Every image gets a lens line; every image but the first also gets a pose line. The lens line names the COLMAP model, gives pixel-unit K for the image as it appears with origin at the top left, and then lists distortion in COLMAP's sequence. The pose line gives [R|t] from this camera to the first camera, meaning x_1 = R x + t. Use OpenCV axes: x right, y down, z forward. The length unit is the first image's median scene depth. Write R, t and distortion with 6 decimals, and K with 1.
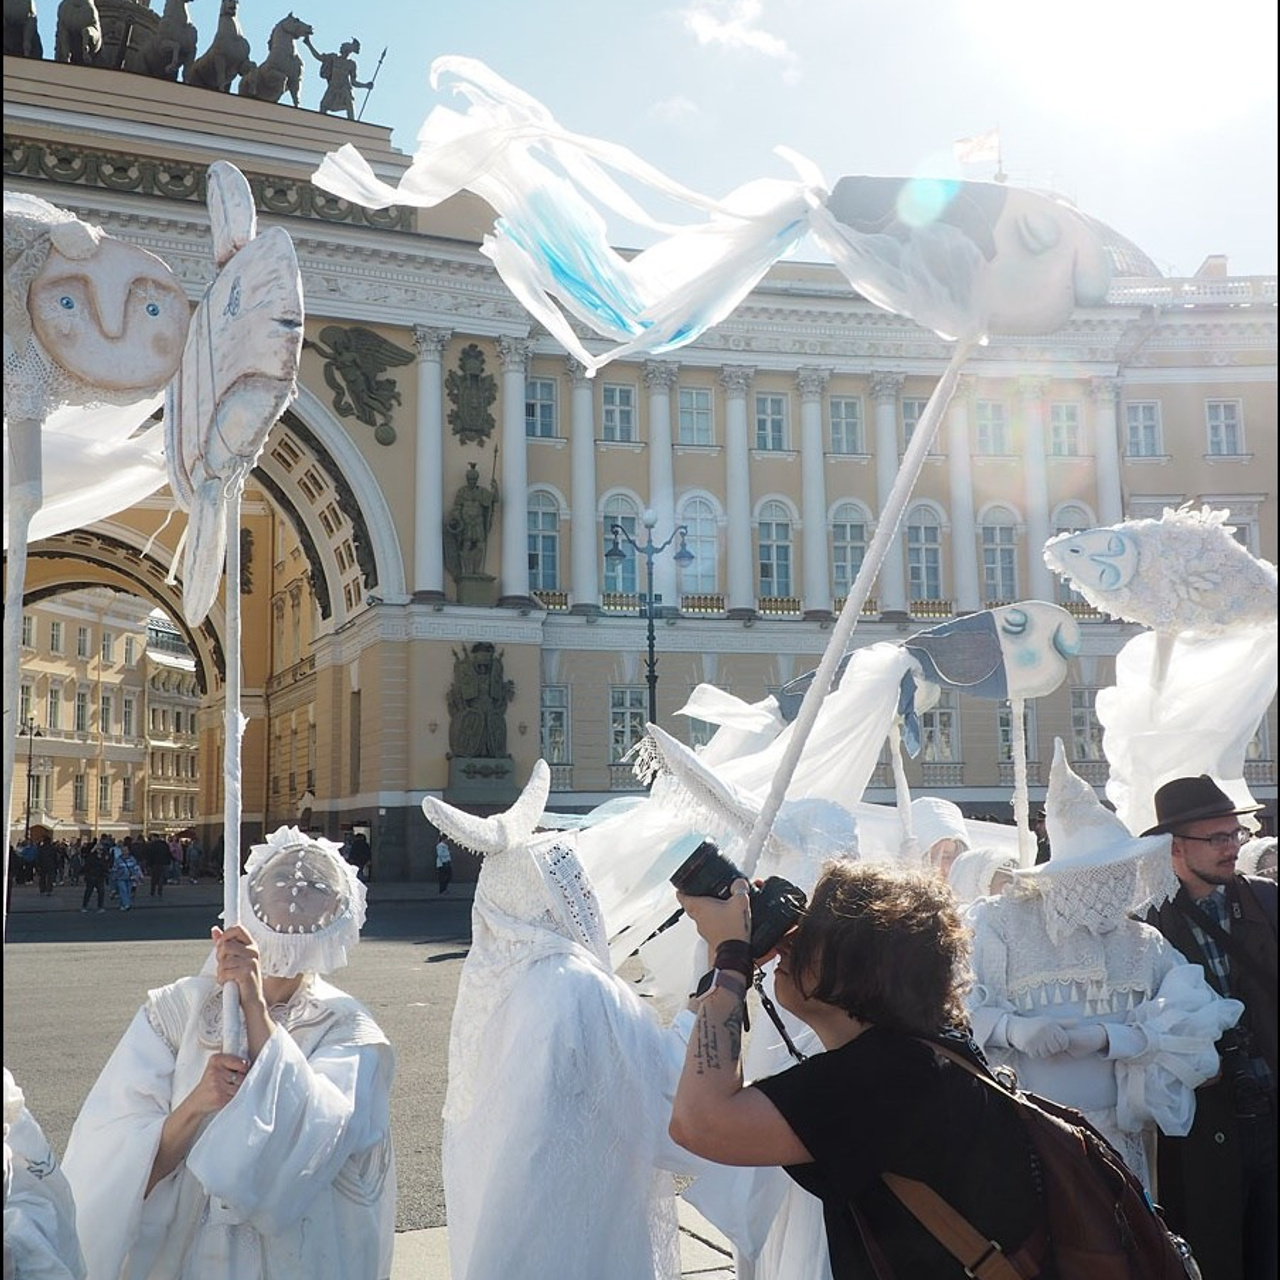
lens RADIAL K [[1569.7, 0, 652.7], [0, 1569.7, 621.5], [0, 0, 1]] dist [-0.019367, 0.000000]
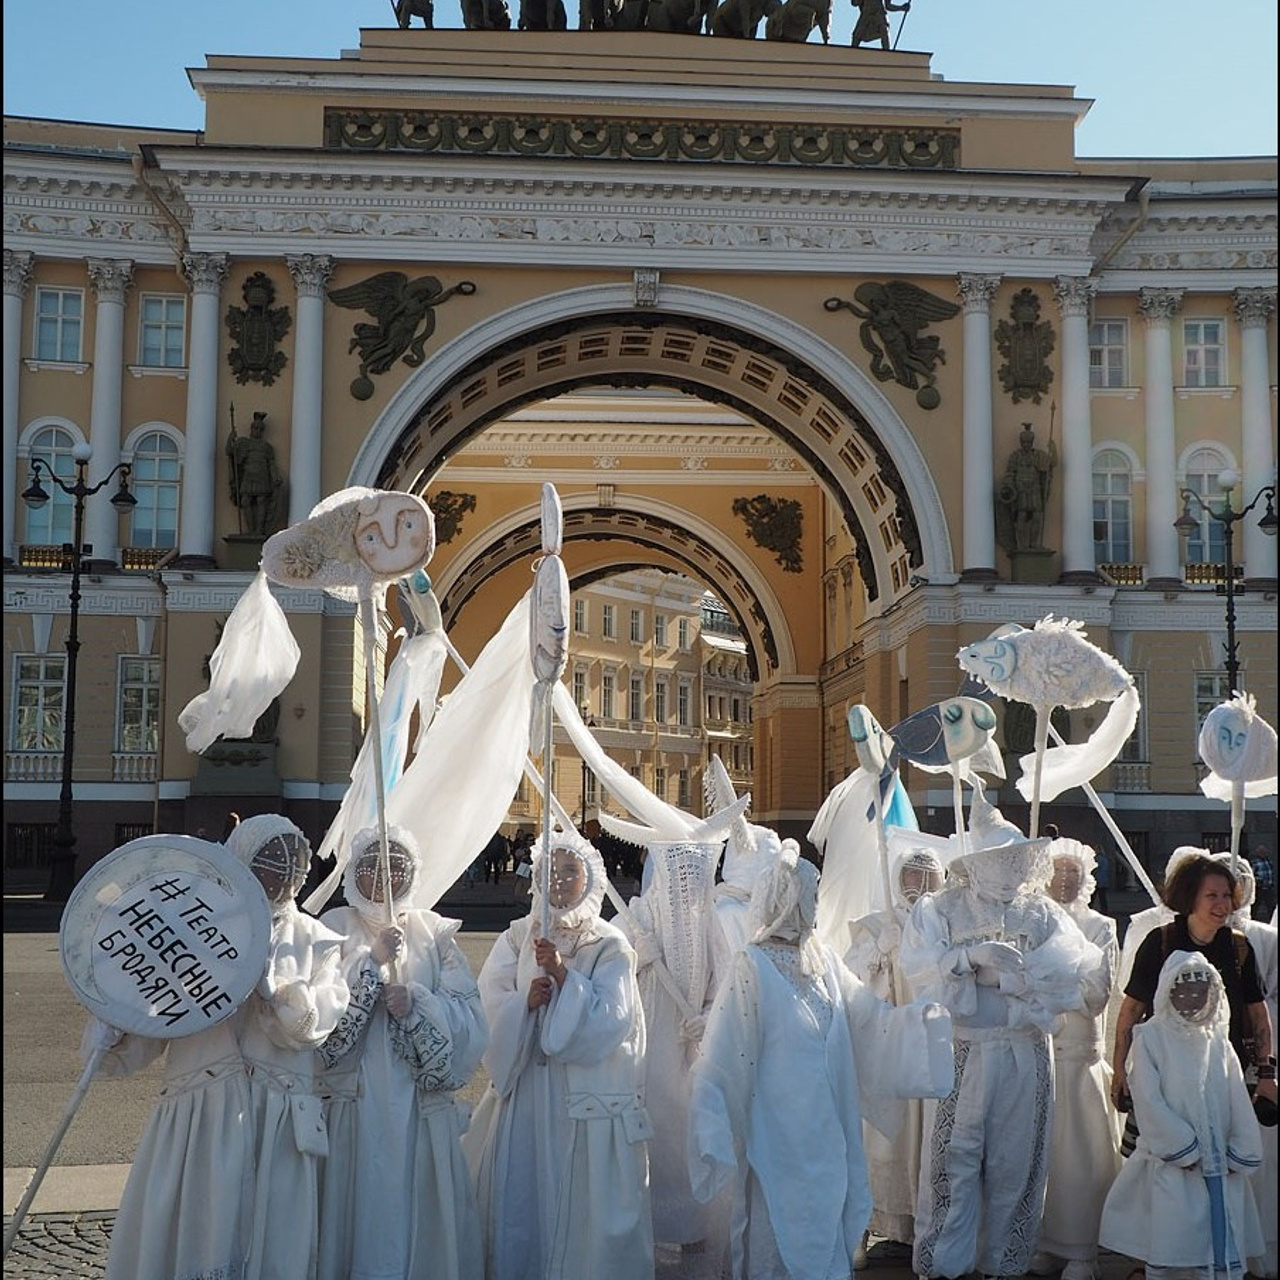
lens RADIAL K [[1790.9, 0, 639.5], [0, 1790.9, 613.2], [0, 0, 1]] dist [0.065383, 0.000000]
pose [[0.939007, -0.019506, -0.343345, 0.026072], [0.023172, 0.999710, 0.006579, -0.004774], [0.343117, -0.014134, 0.939186, -0.034833]]
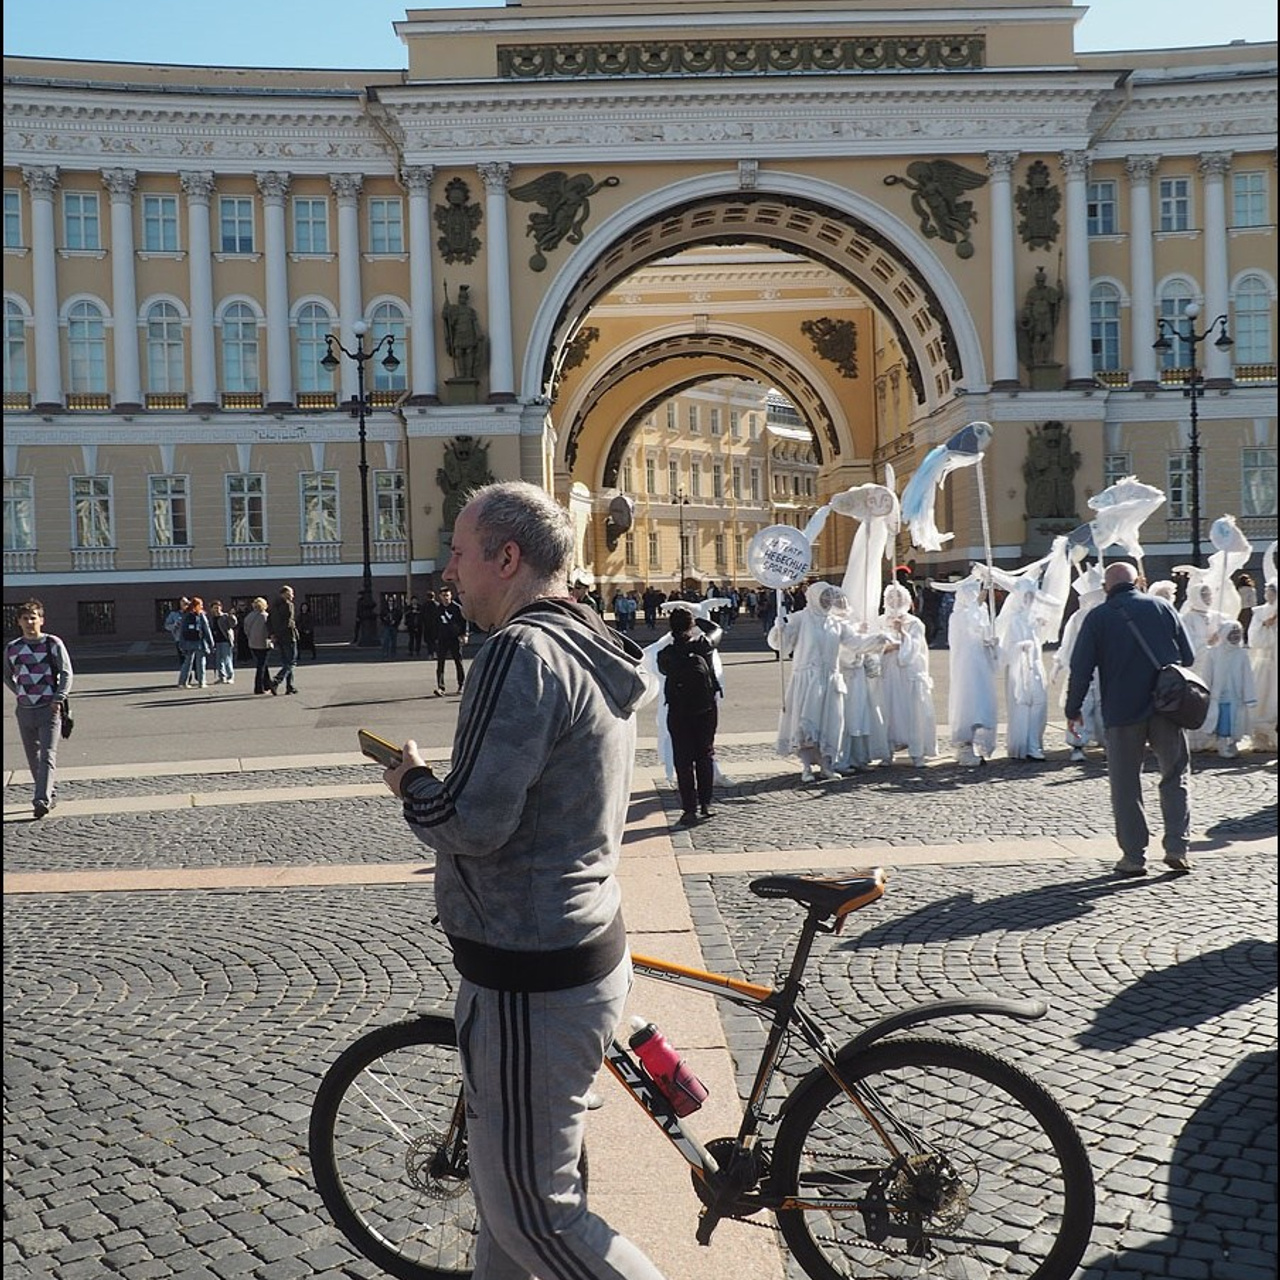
lens RADIAL K [[1483.7, 0, 646.1], [0, 1483.7, 593.8], [0, 0, 1]] dist [0.004551, 0.000000]
pose [[0.923823, -0.009635, -0.382698, 0.033995], [0.064193, 0.989427, 0.130049, -0.021274], [0.377399, -0.144709, 0.914674, -0.157084]]
